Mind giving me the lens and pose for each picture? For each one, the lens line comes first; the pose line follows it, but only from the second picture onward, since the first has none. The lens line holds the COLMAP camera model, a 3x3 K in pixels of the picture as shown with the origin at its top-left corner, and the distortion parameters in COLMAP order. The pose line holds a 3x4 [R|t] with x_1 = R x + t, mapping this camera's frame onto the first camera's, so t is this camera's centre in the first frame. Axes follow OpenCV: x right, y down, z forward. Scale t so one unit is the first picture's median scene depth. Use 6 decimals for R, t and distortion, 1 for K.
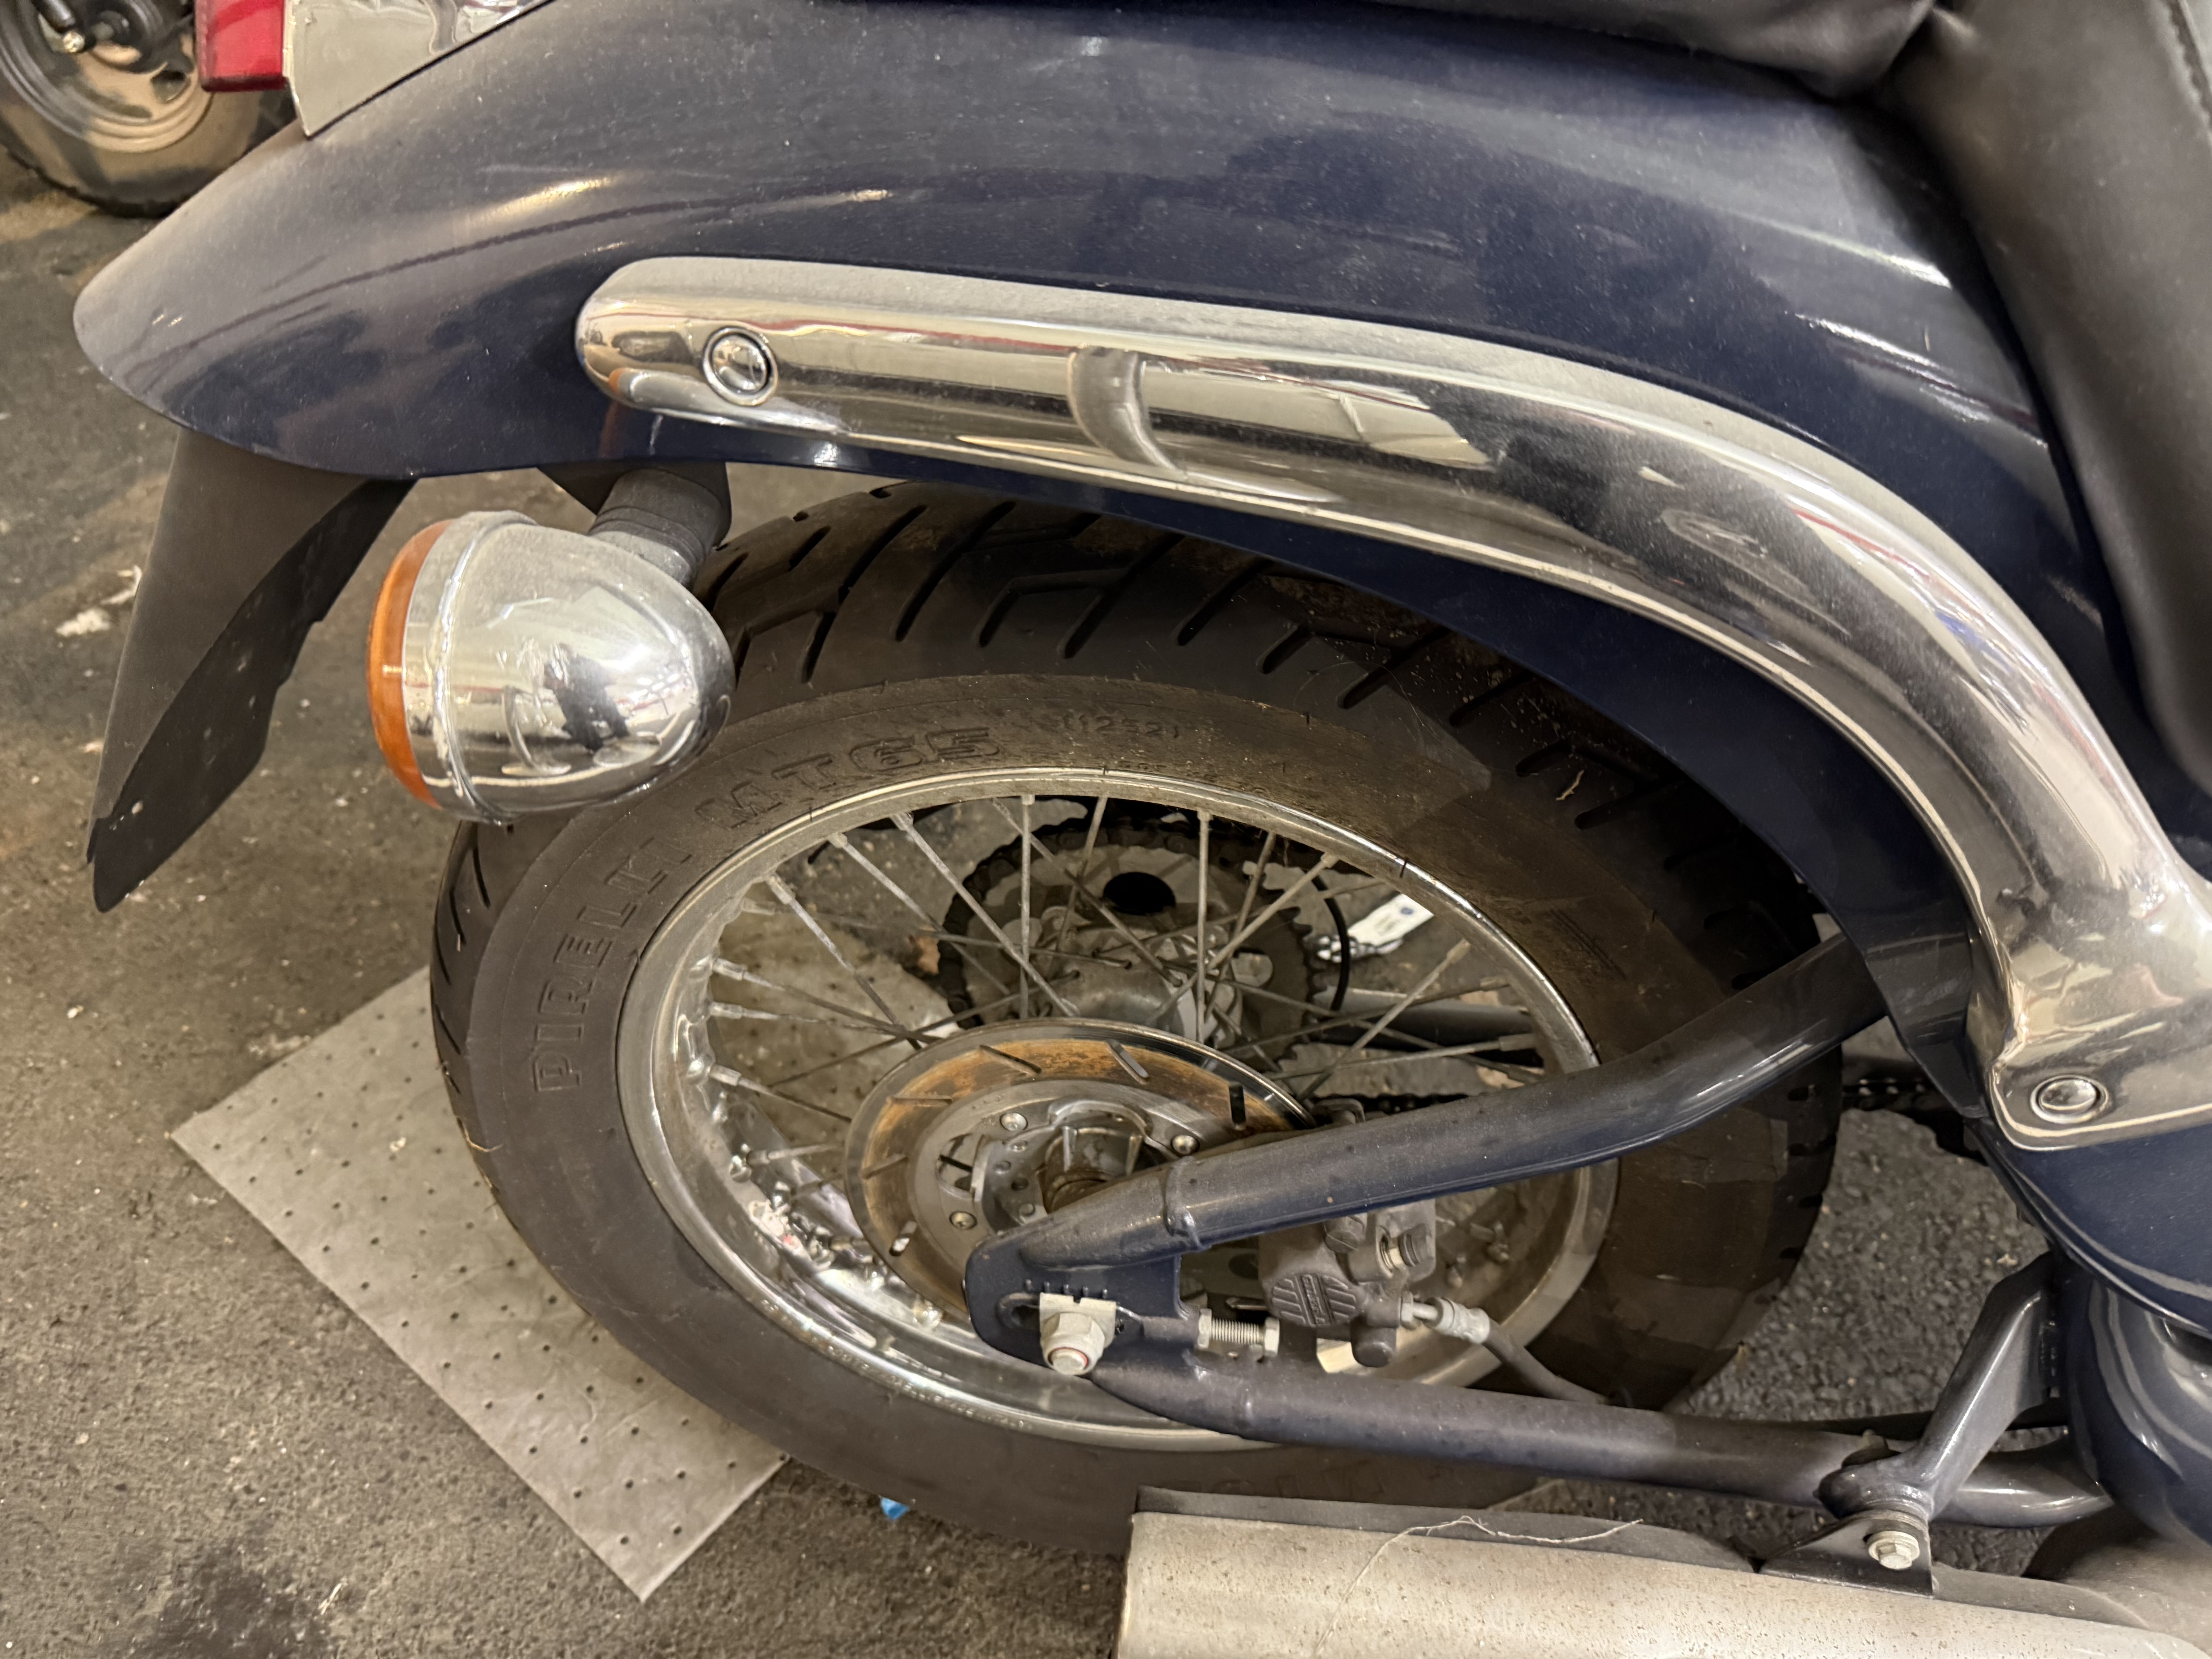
lens RADIAL K [[1585.4, 0, 1106.0], [0, 1585.4, 829.5], [0, 0, 1]] dist [0.032463, -0.044809]
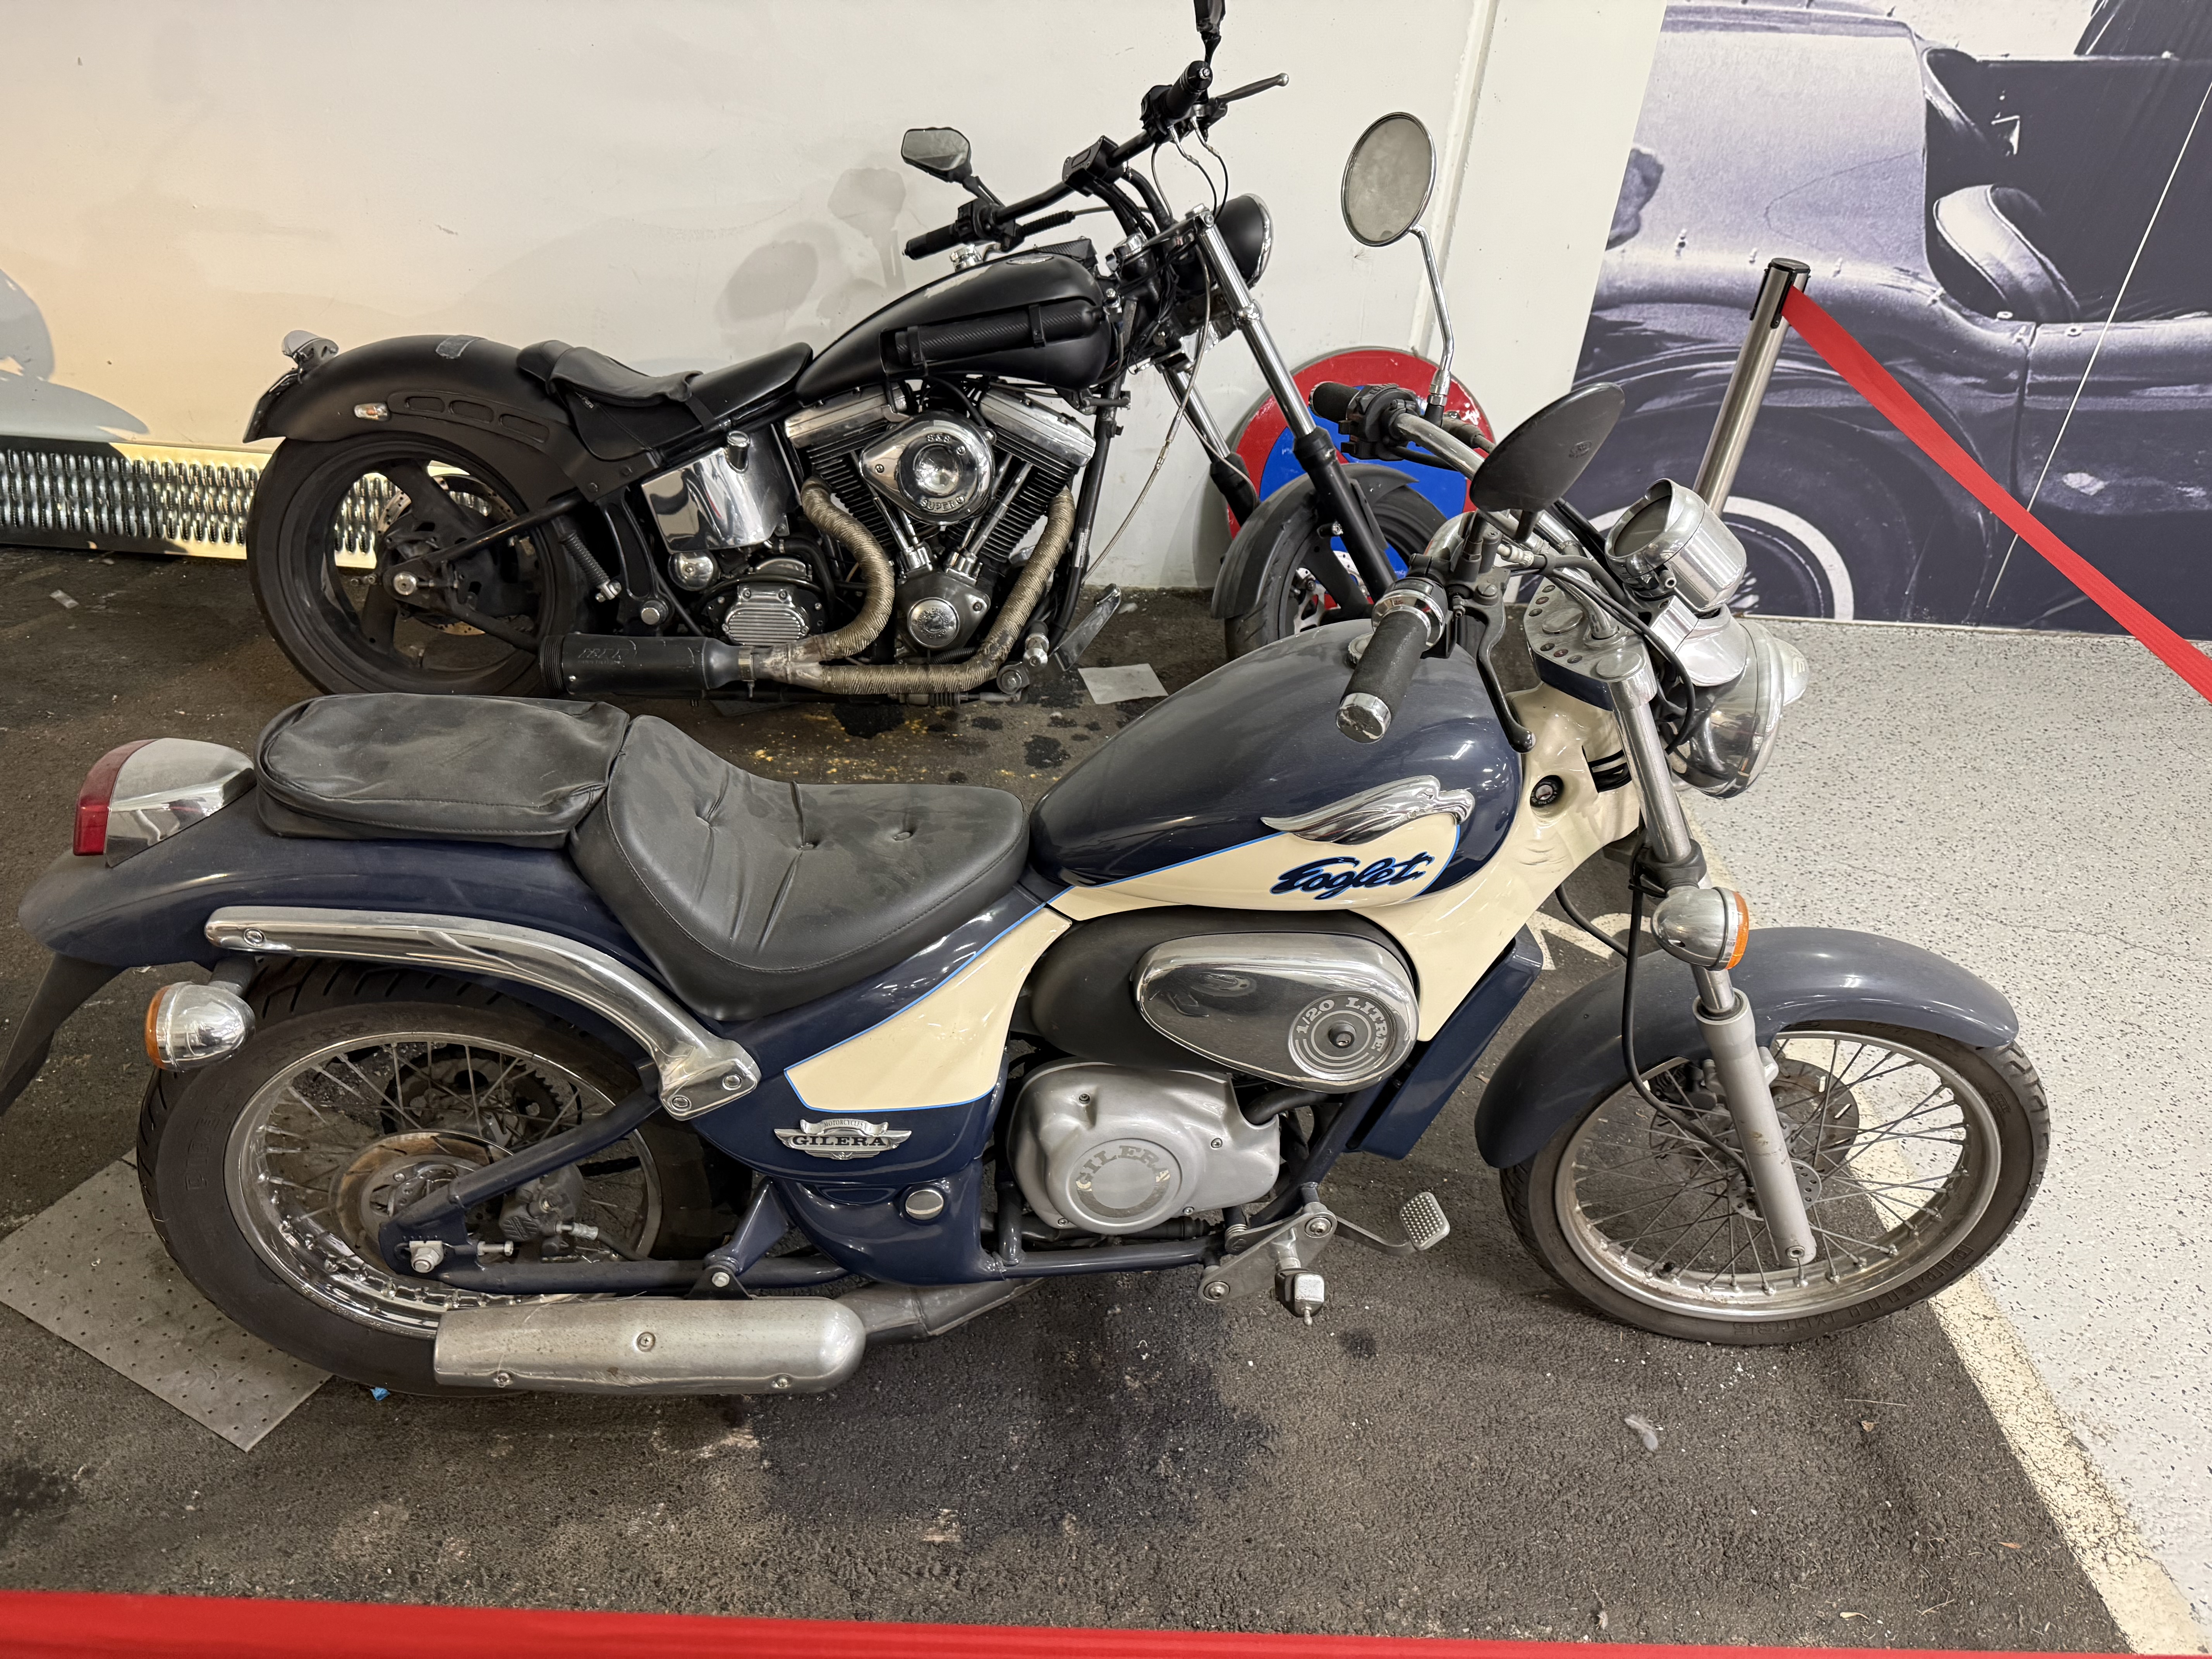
lens RADIAL K [[1558.6, 0, 1100.6], [0, 1558.6, 818.7], [0, 0, 1]] dist [0.000628, -0.006008]
pose [[0.973238, -0.069612, 0.219002, 0.407697], [0.097520, 0.988056, -0.119310, 0.024457], [-0.208081, 0.137474, 0.968402, -1.316222]]
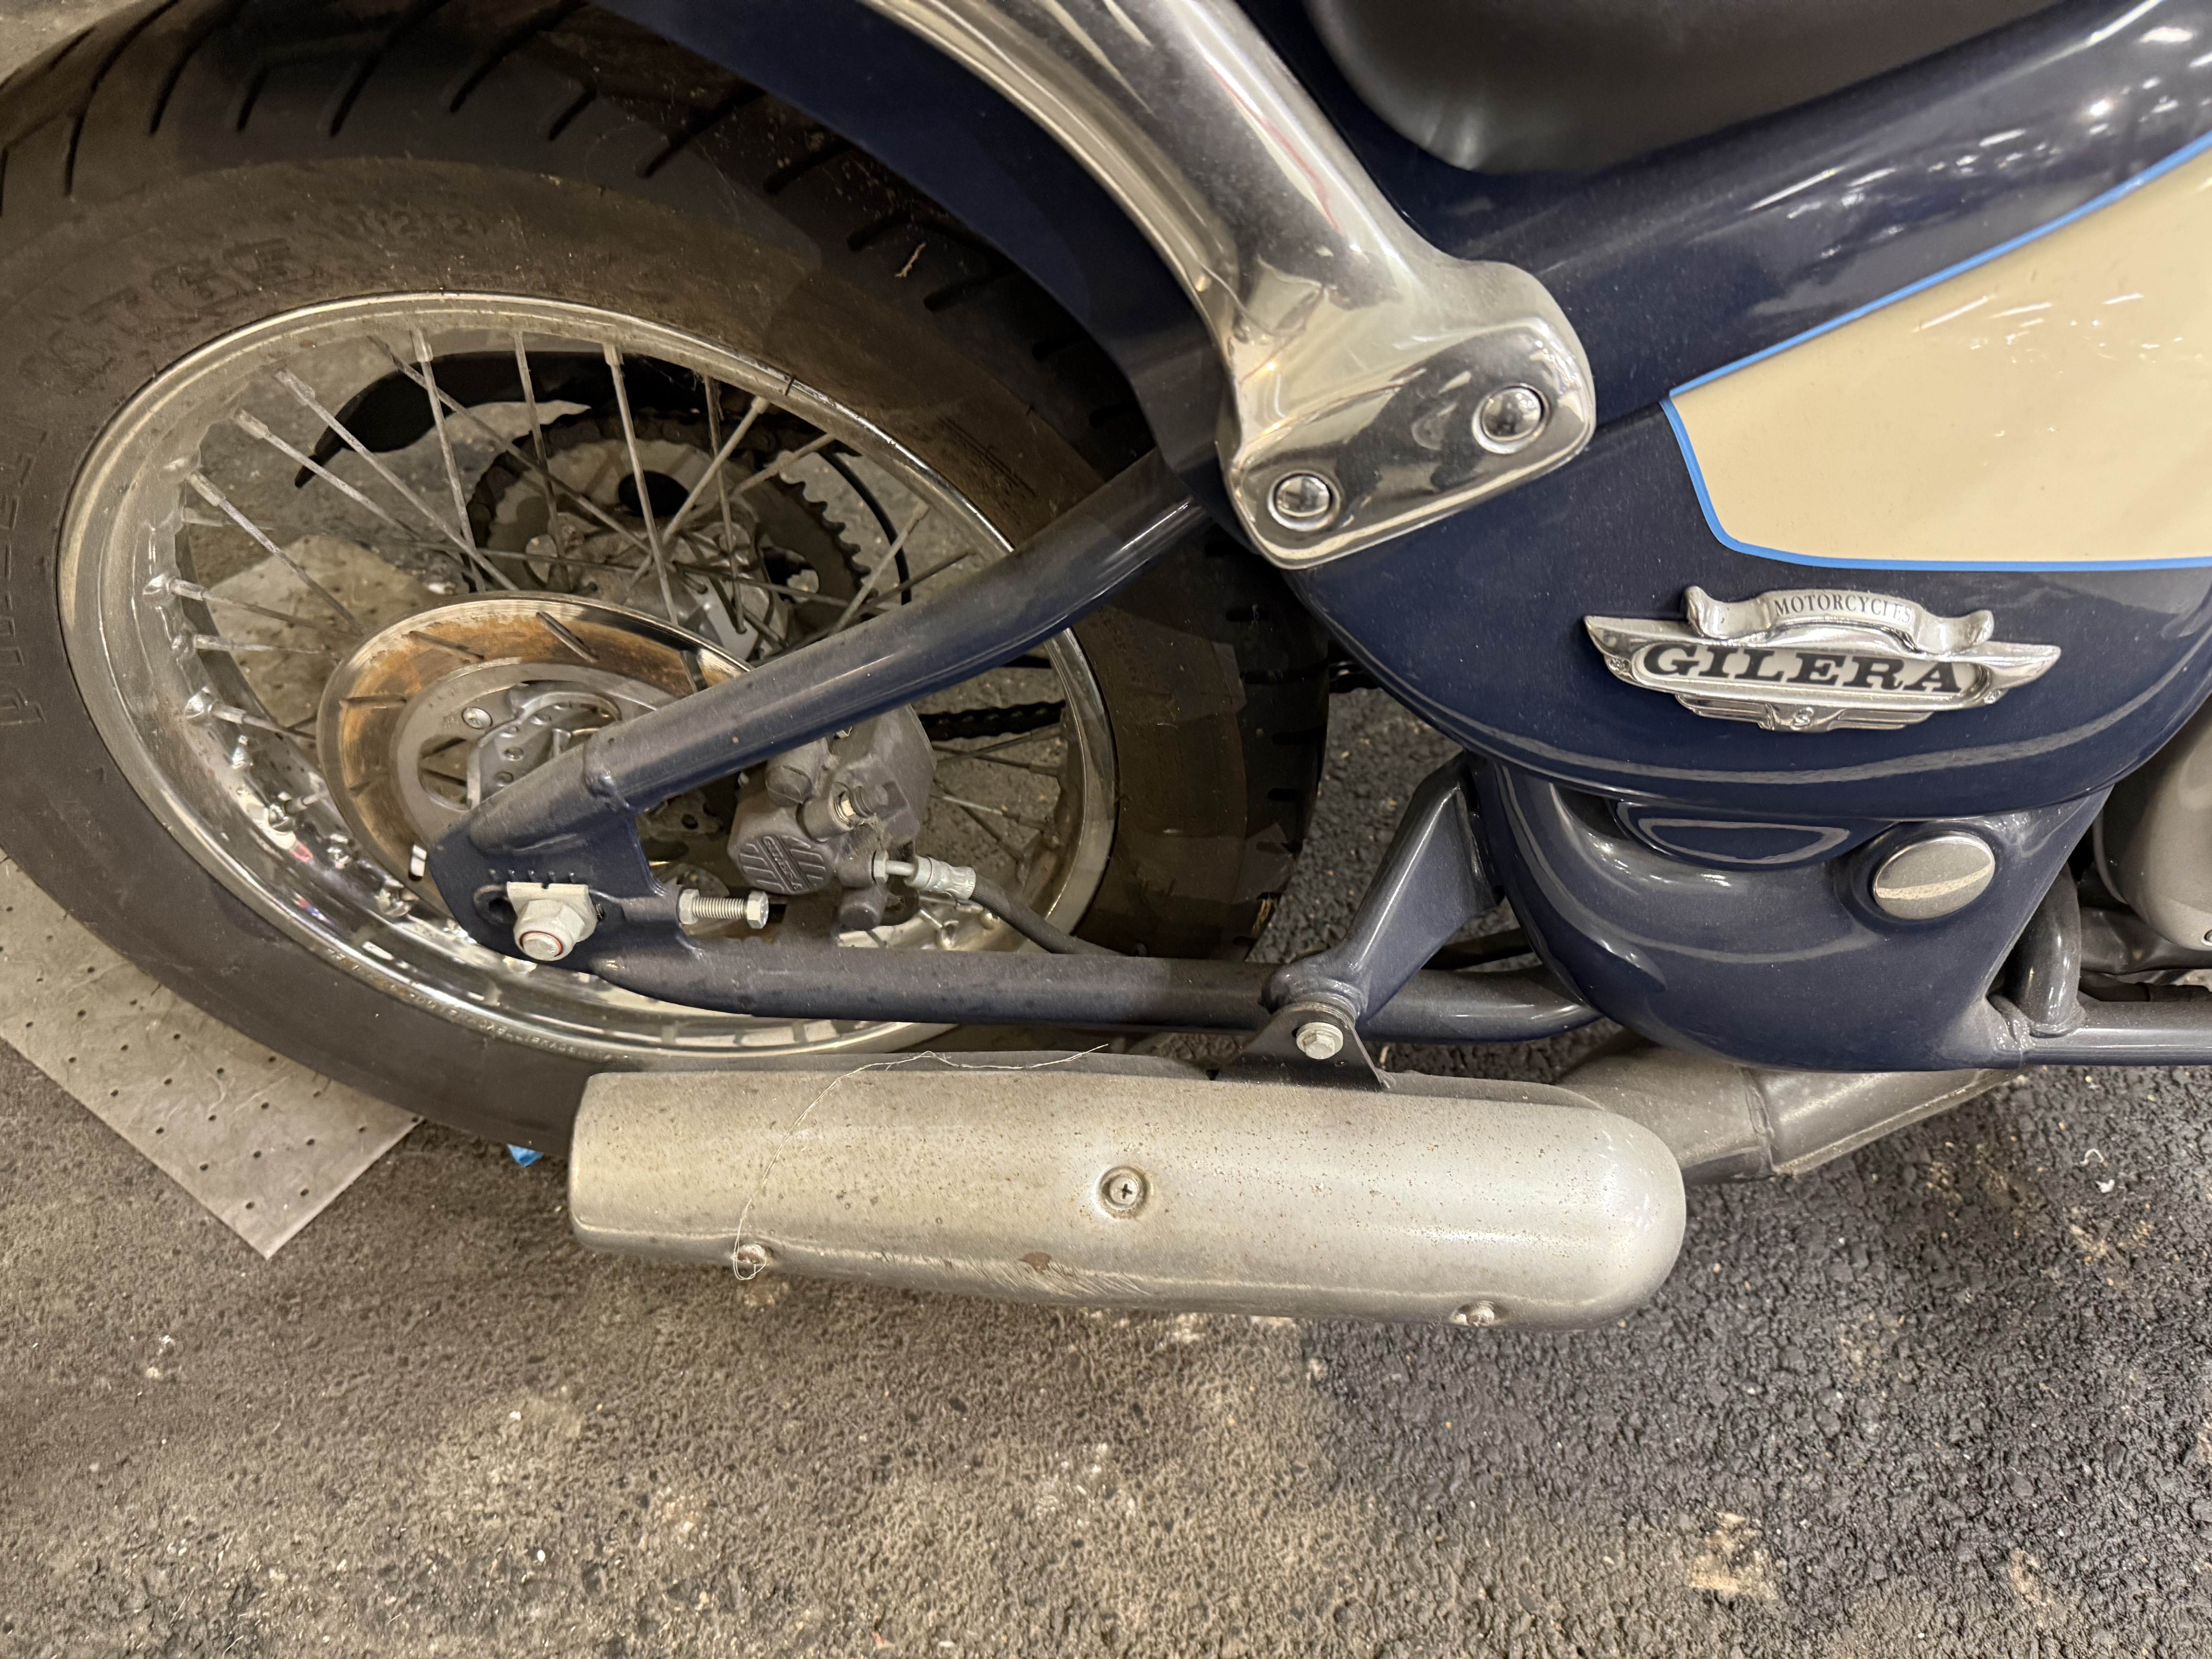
lens RADIAL K [[1547.6, 0, 1106.3], [0, 1547.6, 820.2], [0, 0, 1]] dist [0.028138, -0.041421]
pose [[0.996524, -0.070188, 0.044872, 0.218047], [0.063810, 0.989395, 0.130480, 0.117894], [-0.053555, -0.127163, 0.990435, 0.034102]]
